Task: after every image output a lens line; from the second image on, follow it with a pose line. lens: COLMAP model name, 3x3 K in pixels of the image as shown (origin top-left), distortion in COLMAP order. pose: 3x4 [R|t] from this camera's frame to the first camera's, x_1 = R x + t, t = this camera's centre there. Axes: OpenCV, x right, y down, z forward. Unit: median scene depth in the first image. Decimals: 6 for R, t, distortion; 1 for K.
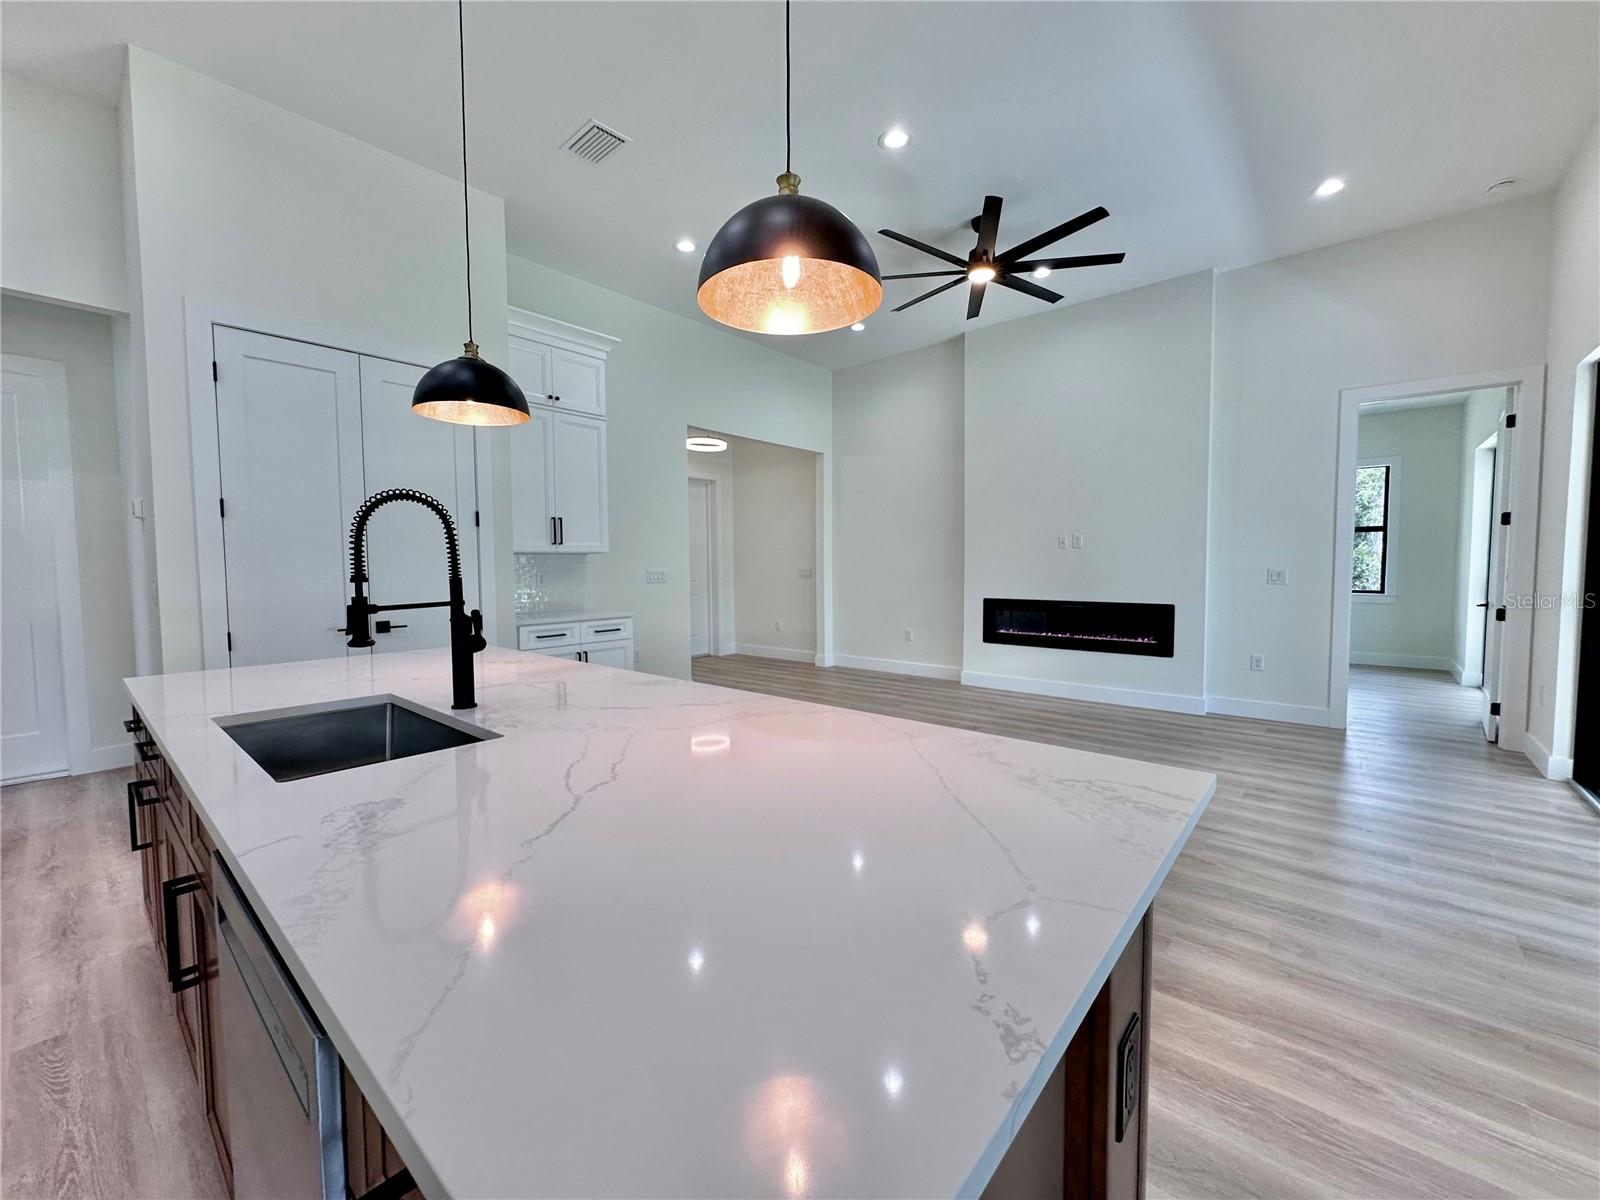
lens RADIAL K [[639.3, 0, 801.2], [0, 639.3, 598.0], [0, 0, 1]] dist [-0.002499, 0.000285]
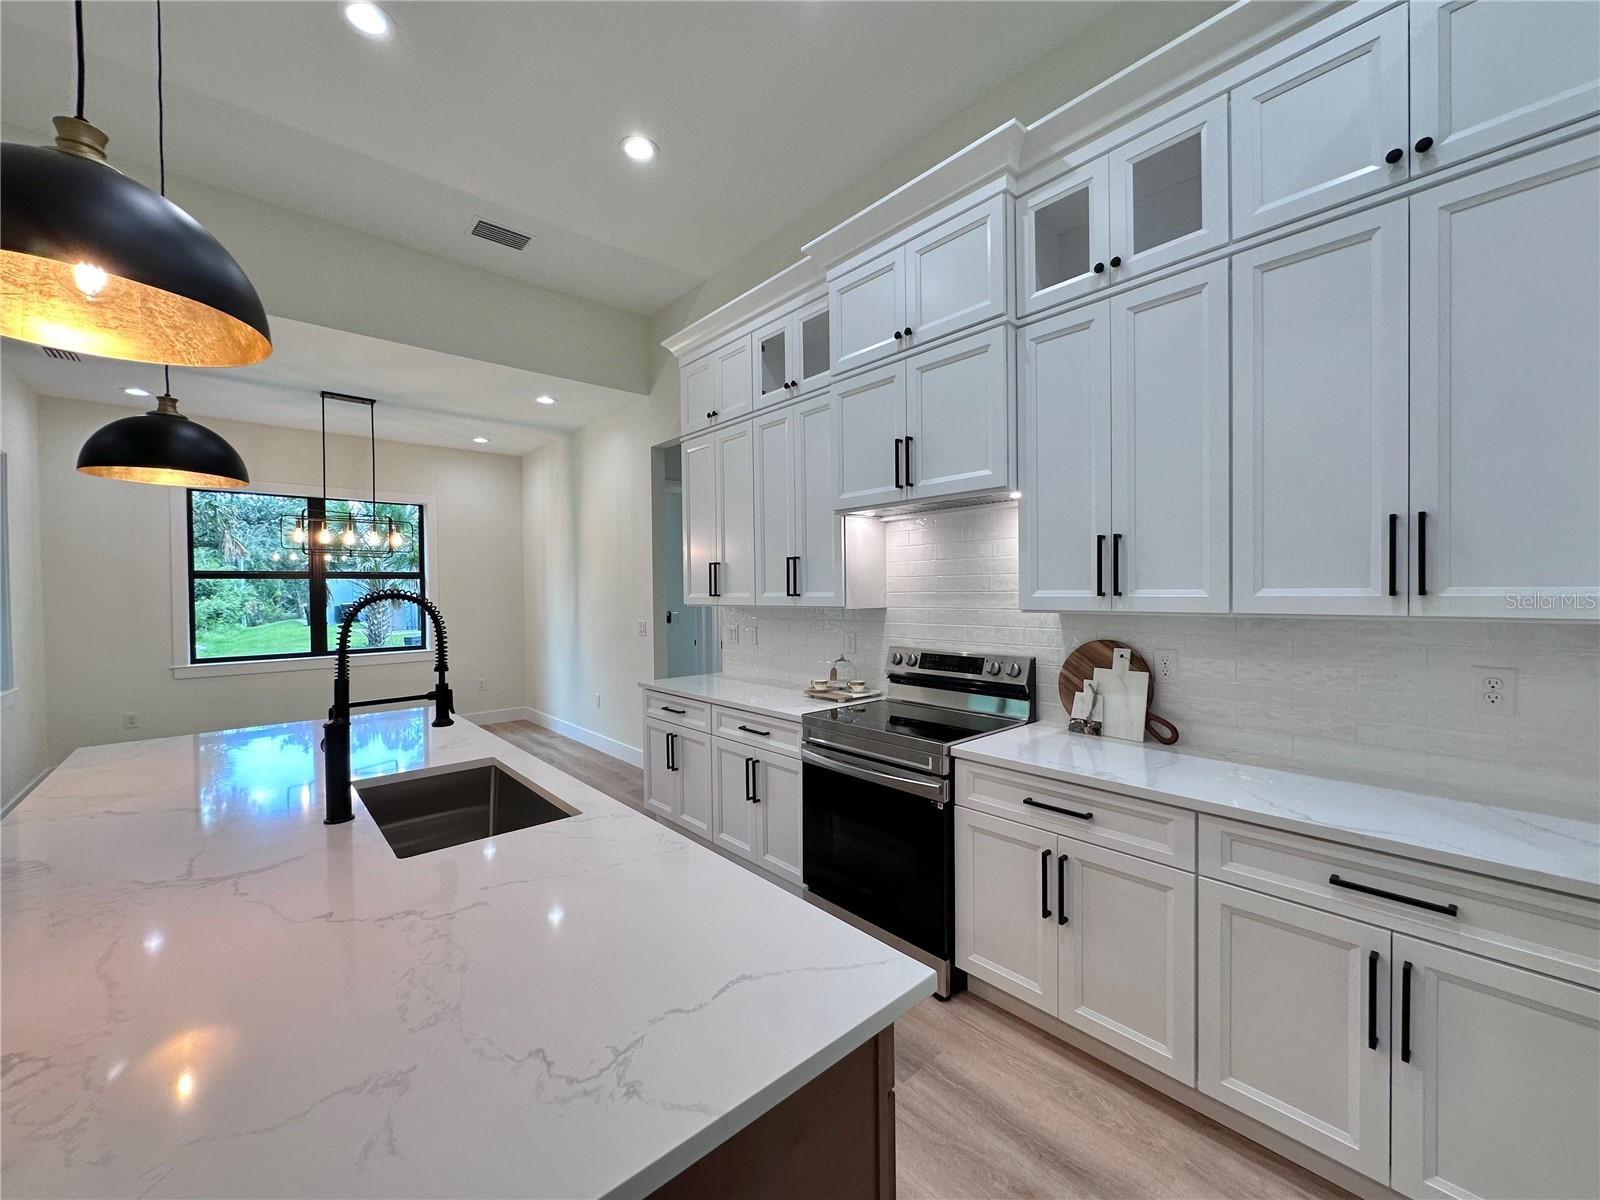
lens RADIAL K [[639.3, 0, 801.9], [0, 639.3, 598.1], [0, 0, 1]] dist [-0.002499, 0.000285]
pose [[-0.990050, 0.017210, 0.139663, -0.468284], [0.026760, 0.997408, 0.066796, -0.067946], [-0.138151, 0.069869, -0.987944, 0.637074]]
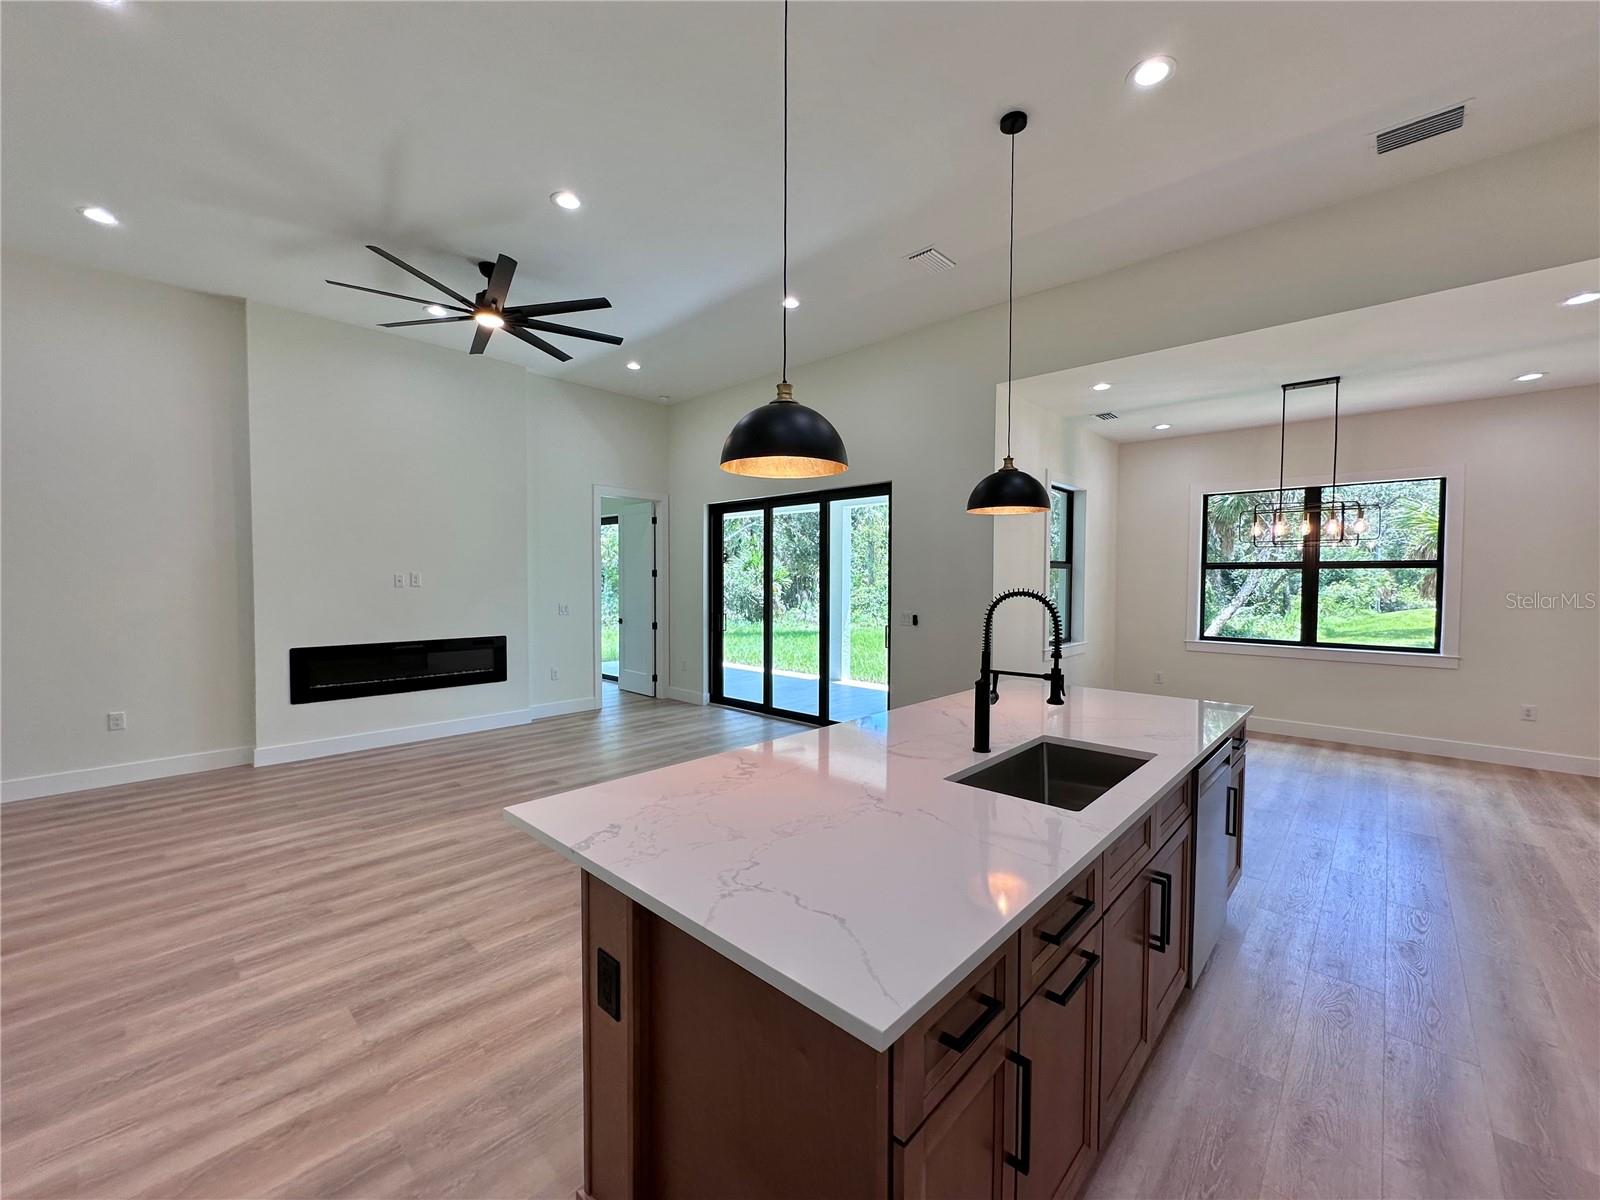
lens RADIAL K [[639.3, 0, 801.3], [0, 639.3, 598.3], [0, 0, 1]] dist [-0.002499, 0.000285]
pose [[0.043771, -0.023246, 0.998771, -0.651384], [0.049473, 0.998553, 0.021073, -0.065541], [-0.997816, 0.048490, 0.044858, 0.459402]]
